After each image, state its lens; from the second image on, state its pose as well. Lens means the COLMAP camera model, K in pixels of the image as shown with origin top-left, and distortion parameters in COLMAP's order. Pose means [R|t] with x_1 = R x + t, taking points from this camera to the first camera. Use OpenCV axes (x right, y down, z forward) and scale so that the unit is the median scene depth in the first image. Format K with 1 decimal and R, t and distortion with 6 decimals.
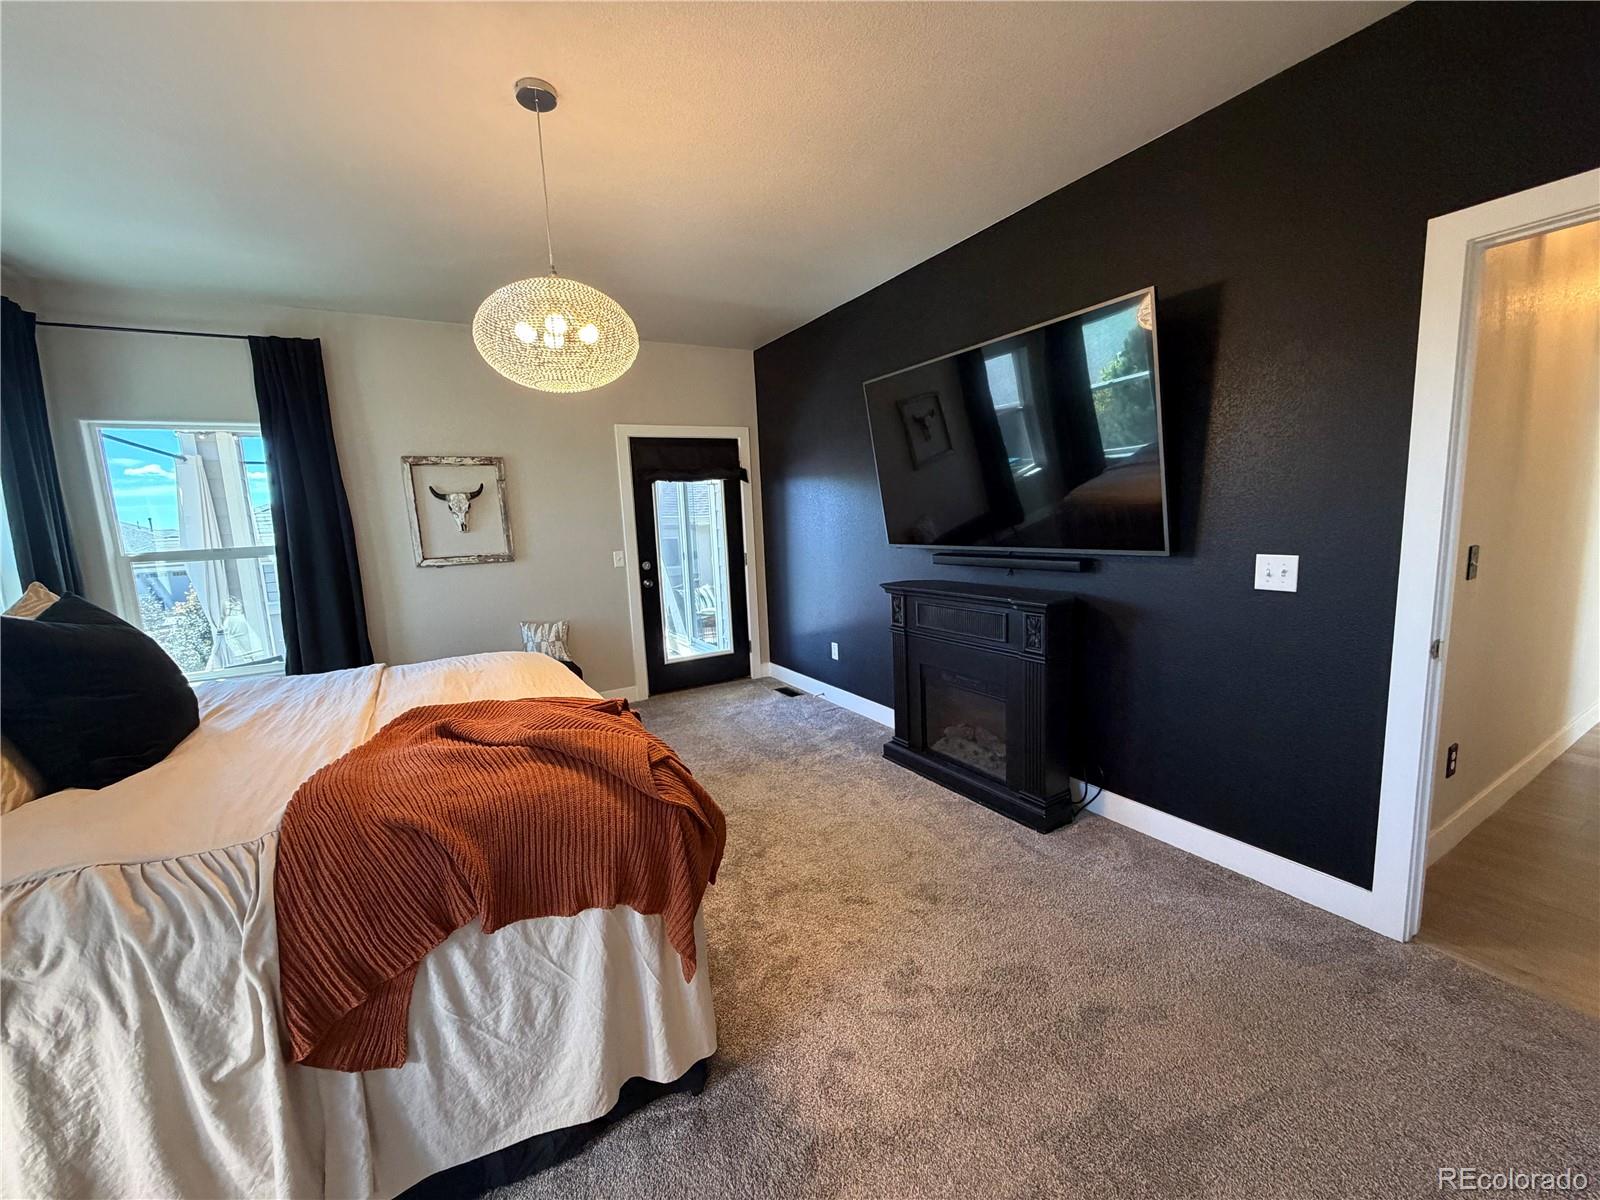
lens RADIAL K [[637.1, 0, 799.0], [0, 637.1, 593.5], [0, 0, 1]] dist [-0.000390, 0.000260]
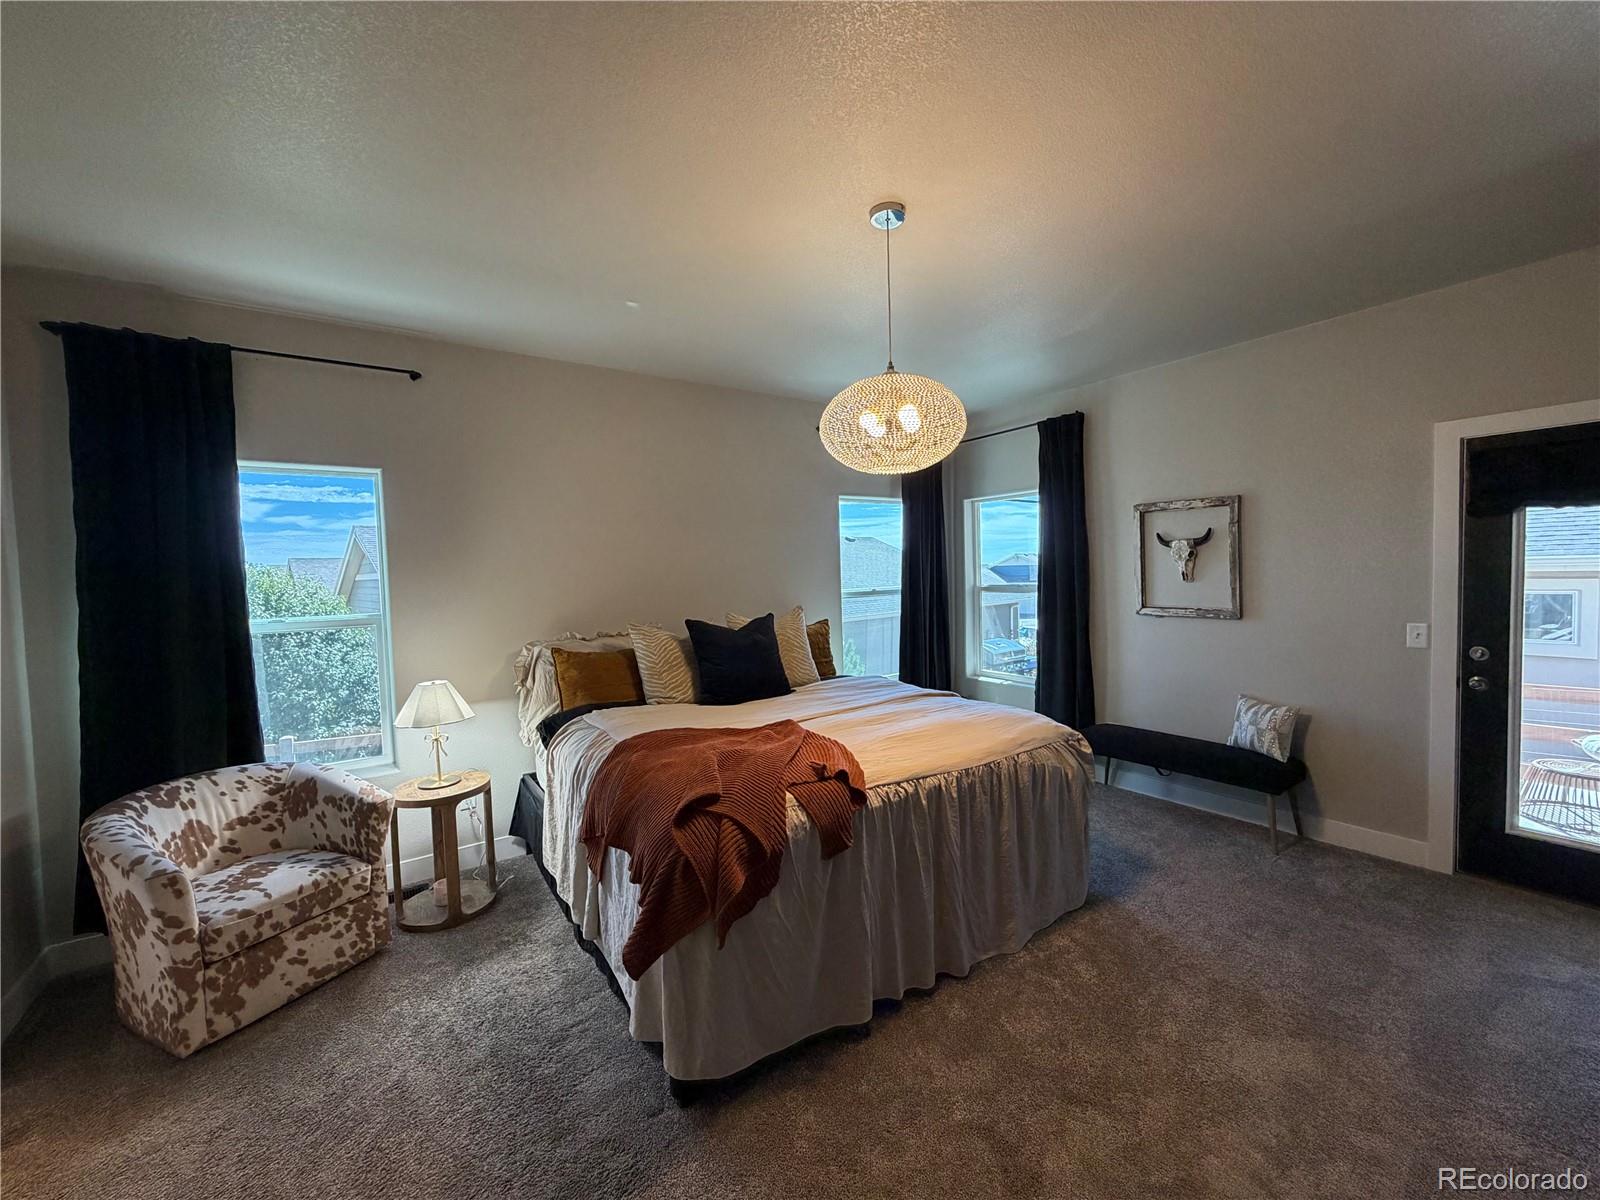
lens RADIAL K [[637.1, 0, 800.0], [0, 637.1, 602.4], [0, 0, 1]] dist [-0.000390, 0.000260]
pose [[0.060543, 0.097545, -0.993388, 0.353817], [-0.098312, 0.990957, 0.091314, -0.096932], [0.993312, 0.092133, 0.069586, 0.395092]]
